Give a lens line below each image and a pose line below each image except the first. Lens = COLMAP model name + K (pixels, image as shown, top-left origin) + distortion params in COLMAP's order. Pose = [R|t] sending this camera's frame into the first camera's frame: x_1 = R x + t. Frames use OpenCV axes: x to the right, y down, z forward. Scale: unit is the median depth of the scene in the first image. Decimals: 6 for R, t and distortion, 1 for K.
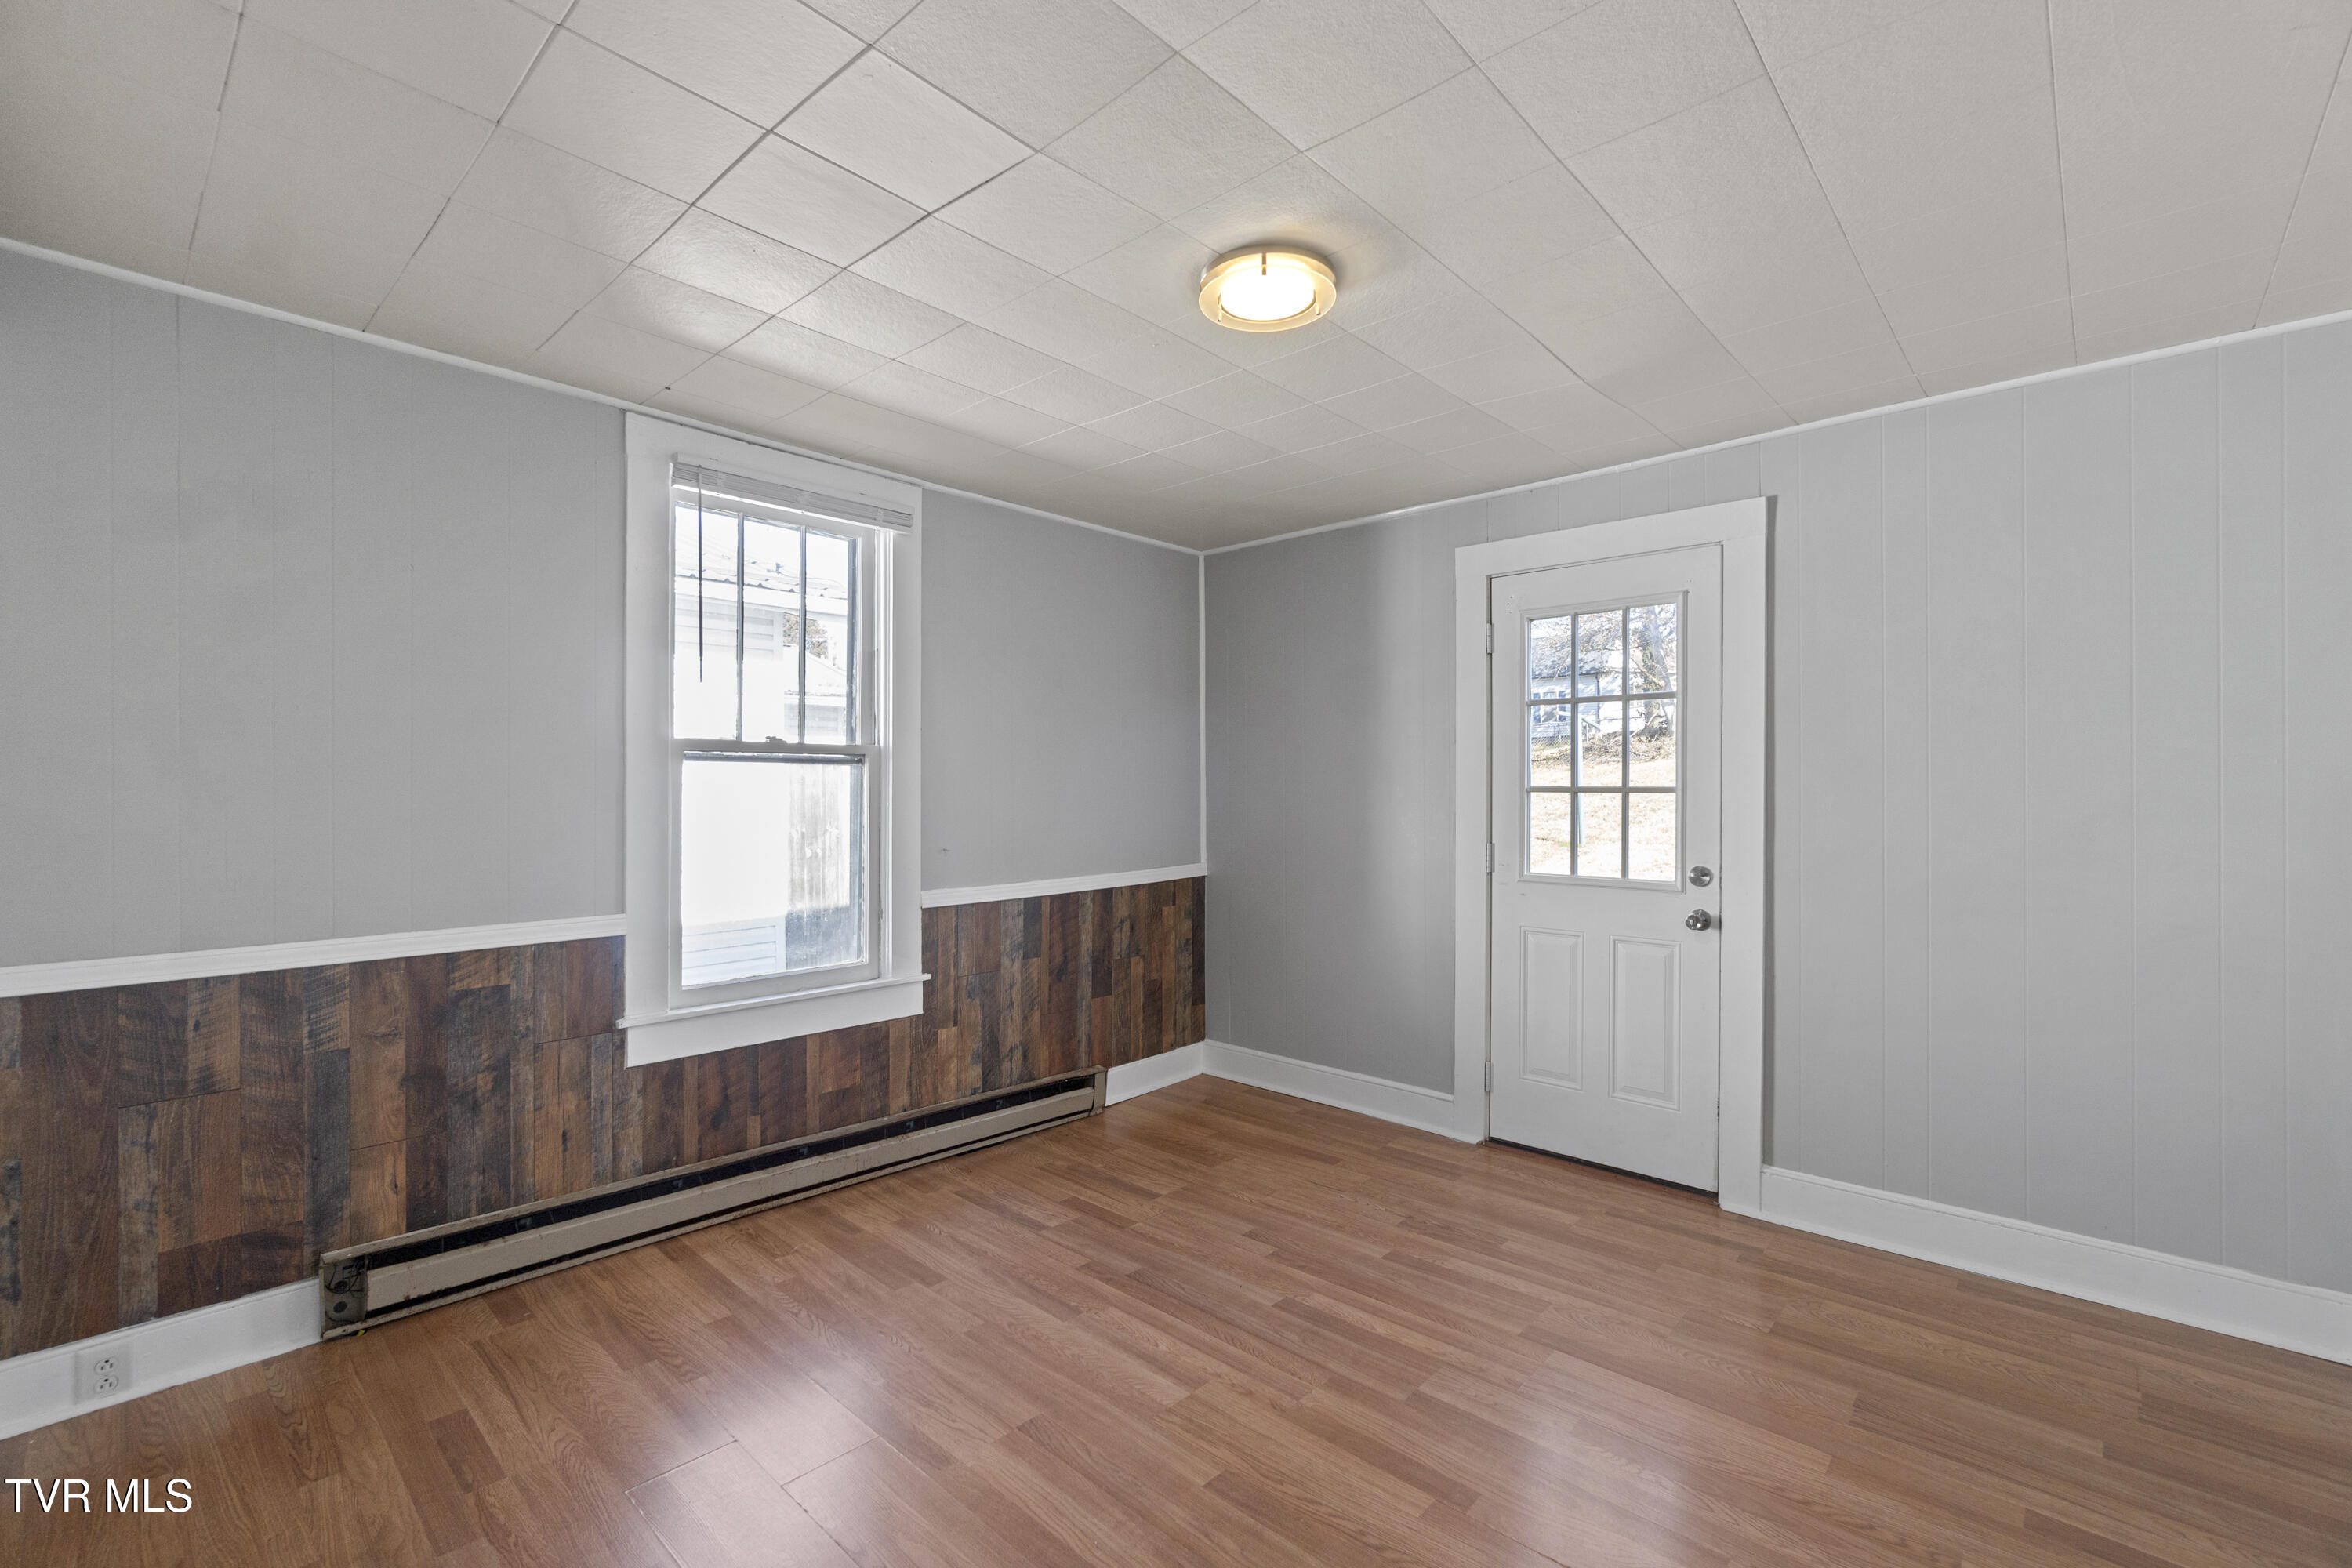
lens RADIAL K [[1023.9, 0, 1177.7], [0, 1023.9, 793.3], [0, 0, 1]] dist [0.000255, 0.000287]
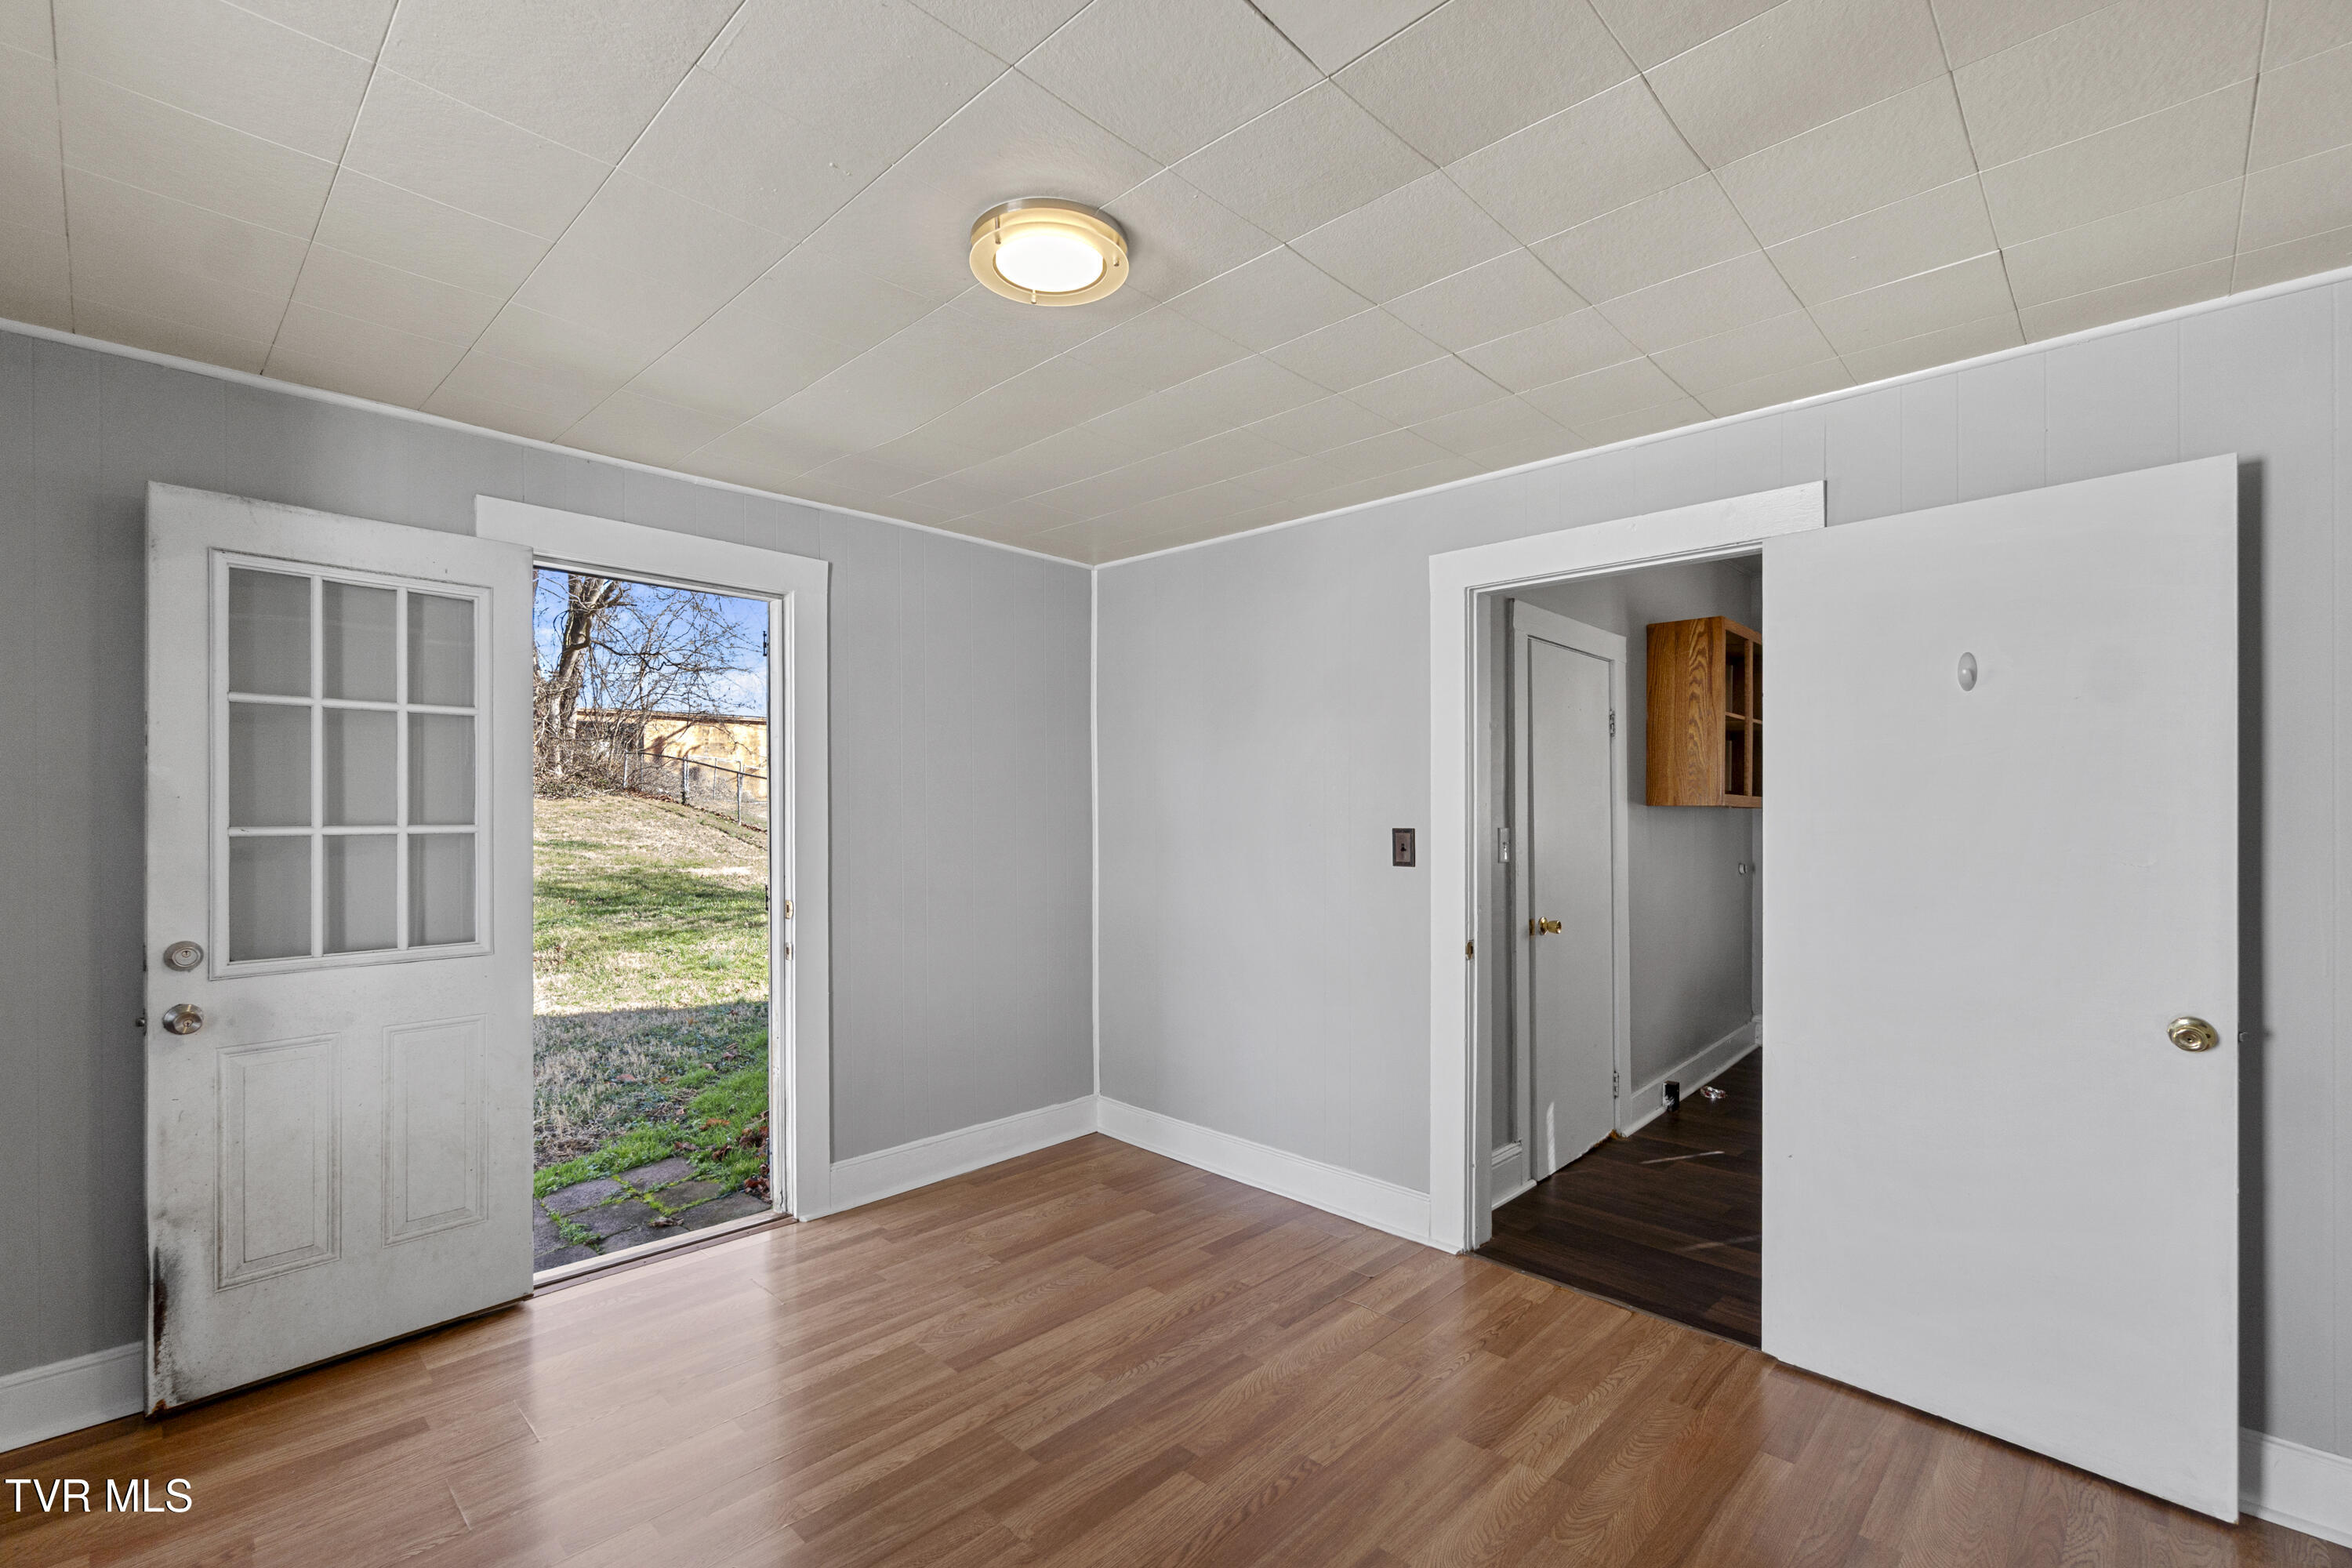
lens RADIAL K [[1023.9, 0, 1164.3], [0, 1023.9, 790.5], [0, 0, 1]] dist [0.000255, 0.000287]
pose [[0.026502, 0.031765, 0.999144, -0.753447], [0.008049, 0.999456, -0.031989, -0.002117], [-0.999616, 0.008890, 0.026232, 0.857164]]
